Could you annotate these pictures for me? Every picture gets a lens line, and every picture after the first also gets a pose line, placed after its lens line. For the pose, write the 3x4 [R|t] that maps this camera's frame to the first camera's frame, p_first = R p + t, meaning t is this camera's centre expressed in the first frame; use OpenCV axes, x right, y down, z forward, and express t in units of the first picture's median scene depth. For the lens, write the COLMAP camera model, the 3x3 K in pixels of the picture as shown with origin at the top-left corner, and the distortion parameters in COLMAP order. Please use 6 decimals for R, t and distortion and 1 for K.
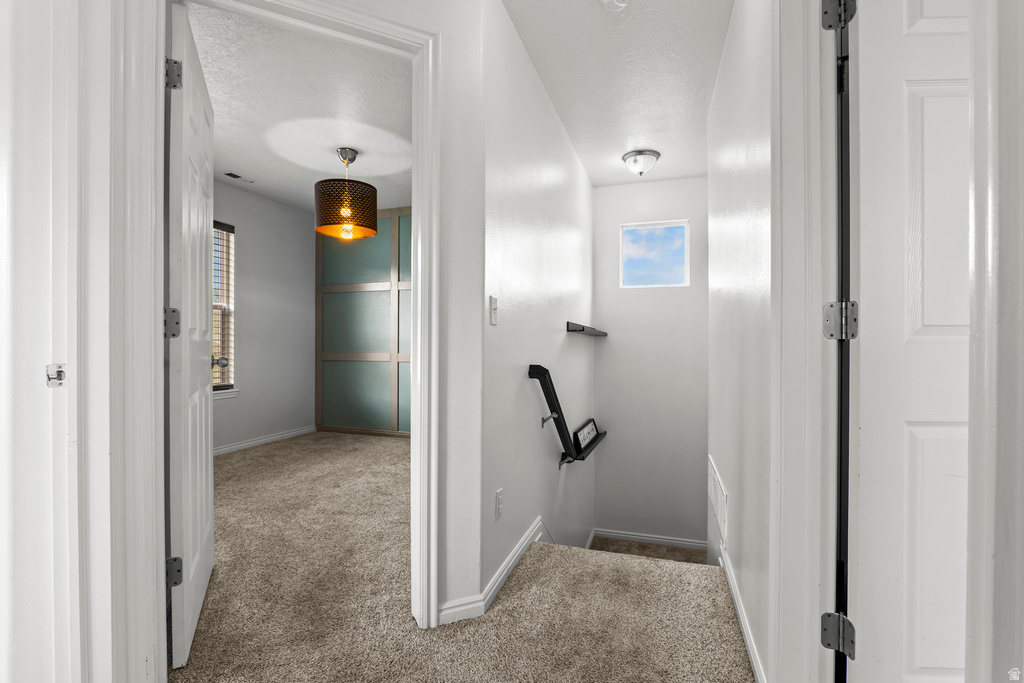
lens RADIAL K [[467.8, 0, 514.3], [0, 467.8, 340.4], [0, 0, 1]] dist [-0.024933, -0.000307]
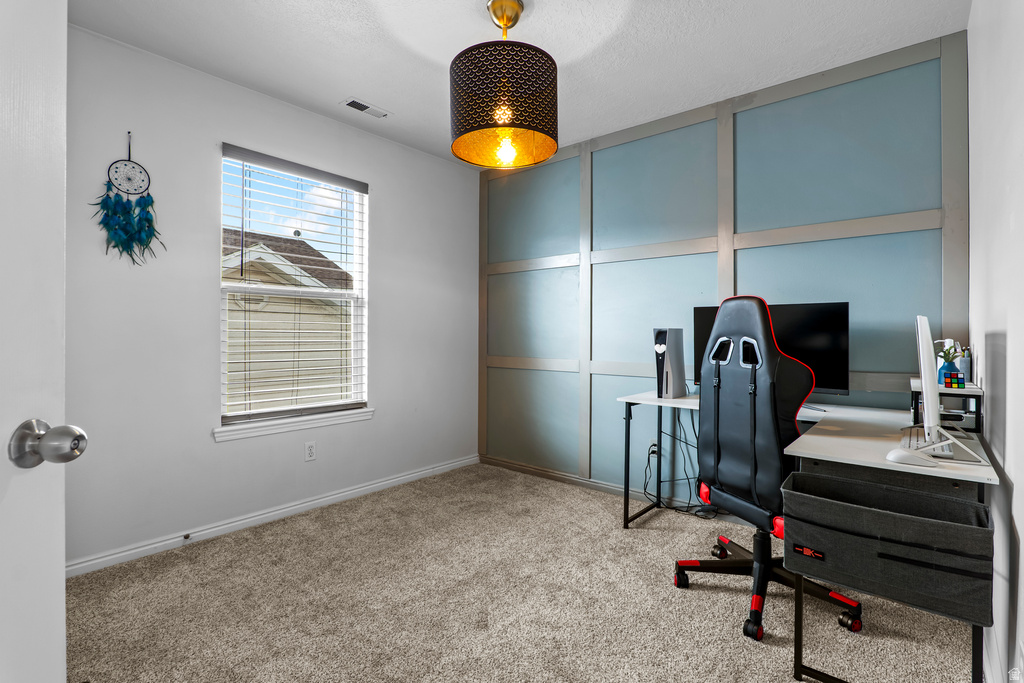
lens RADIAL K [[478.7, 0, 506.3], [0, 478.7, 334.5], [0, 0, 1]] dist [-0.014004, 0.000672]
pose [[0.920400, 0.002460, -0.390970, -0.115358], [-0.000735, 0.999989, 0.004561, -0.014412], [0.390977, -0.003911, 0.920392, 0.406781]]
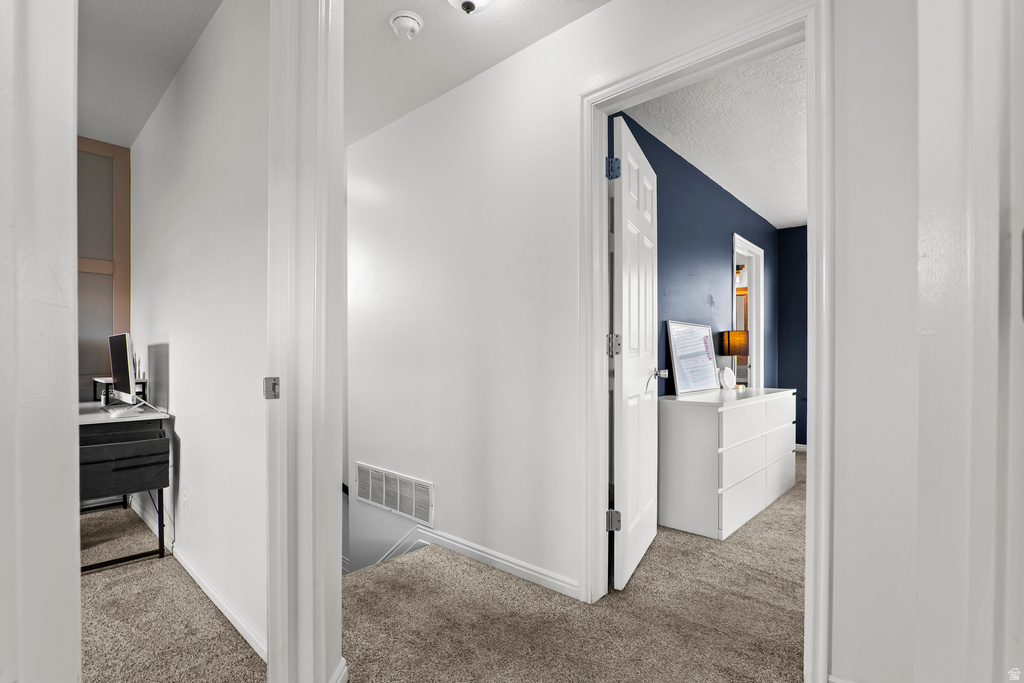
lens RADIAL K [[473.4, 0, 511.6], [0, 473.4, 349.7], [0, 0, 1]] dist [-0.015412, 0.000233]
pose [[0.422699, 0.010493, 0.906209, -0.302531], [-0.002027, 0.999941, -0.010633, -0.000753], [-0.906268, 0.002658, 0.422695, 0.153689]]
